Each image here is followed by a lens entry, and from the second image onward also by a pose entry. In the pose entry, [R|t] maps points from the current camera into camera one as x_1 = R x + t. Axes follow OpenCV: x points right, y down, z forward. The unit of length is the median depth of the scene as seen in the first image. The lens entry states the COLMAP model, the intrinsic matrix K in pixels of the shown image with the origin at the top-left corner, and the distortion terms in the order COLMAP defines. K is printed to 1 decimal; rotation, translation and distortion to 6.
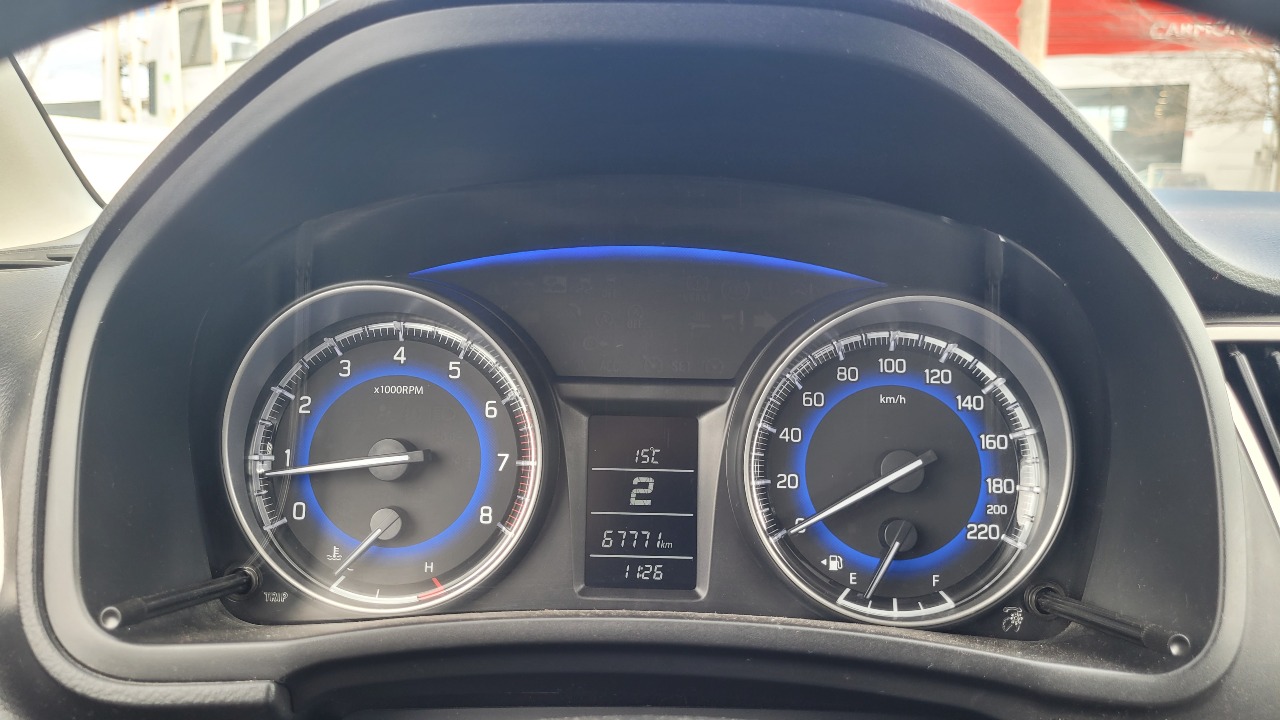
lens RADIAL K [[1023.3, 0, 640.0], [0, 1023.3, 360.0], [0, 0, 1]] dist [0.001286, -0.005558]
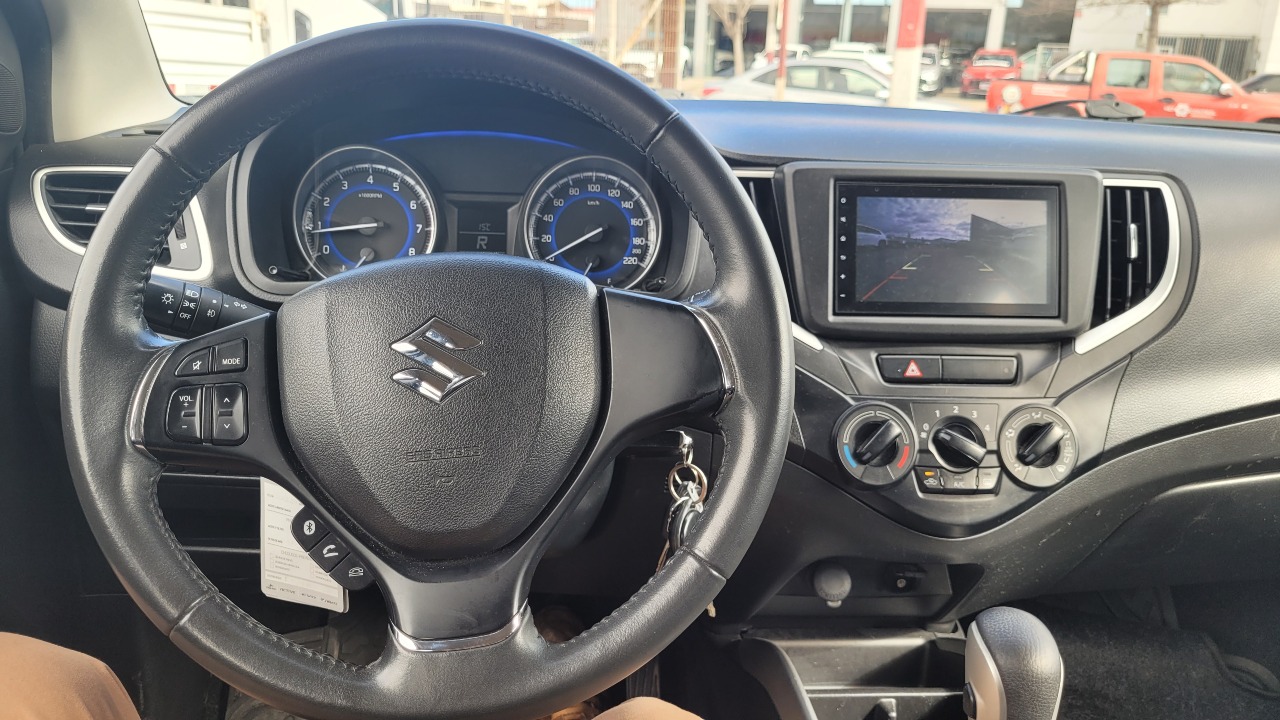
lens RADIAL K [[1023.3, 0, 640.0], [0, 1023.3, 360.0], [0, 0, 1]] dist [0.001286, -0.005558]
pose [[0.995682, 0.001960, 0.092809, 0.139803], [-0.013642, 0.992012, 0.125402, 0.098058], [-0.091822, -0.126127, 0.987755, -1.290167]]
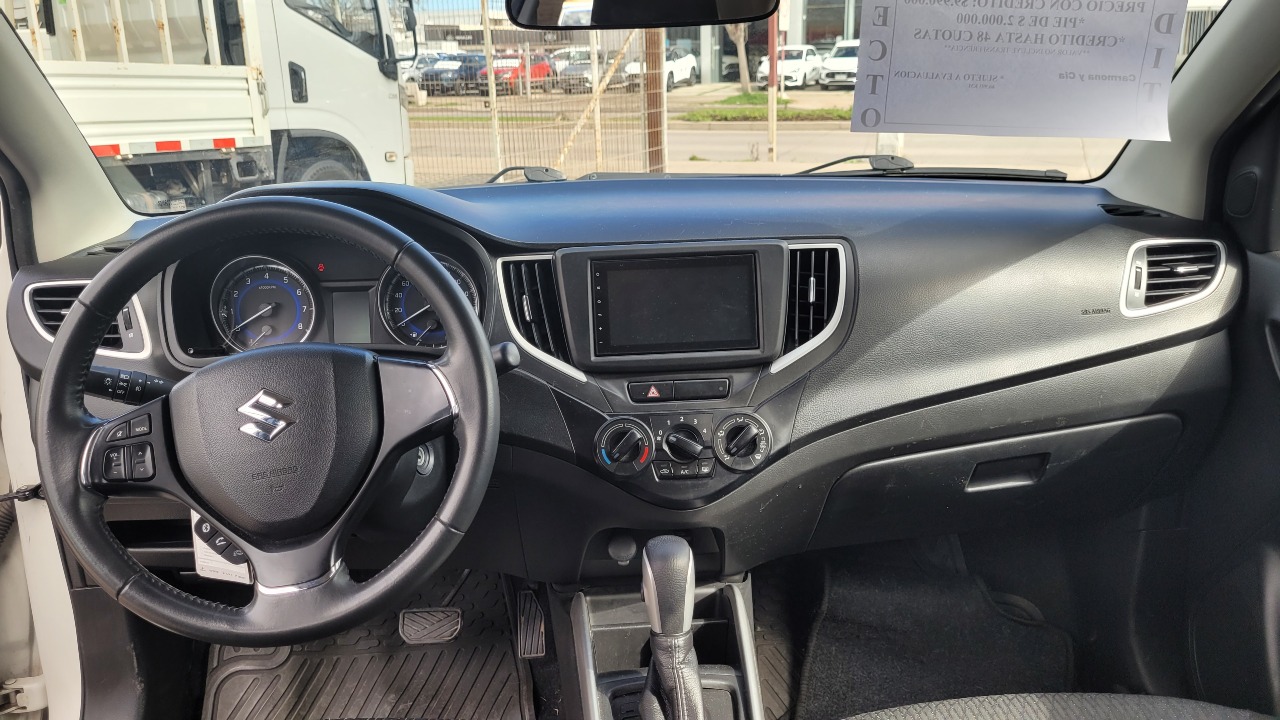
lens RADIAL K [[992.7, 0, 640.0], [0, 992.7, 360.0], [0, 0, 1]] dist [0.033815, -0.009181]
pose [[0.996198, -0.055806, 0.066892, 0.671829], [0.046847, 0.990573, 0.128728, -0.088586], [-0.073446, -0.125105, 0.989421, -2.088450]]
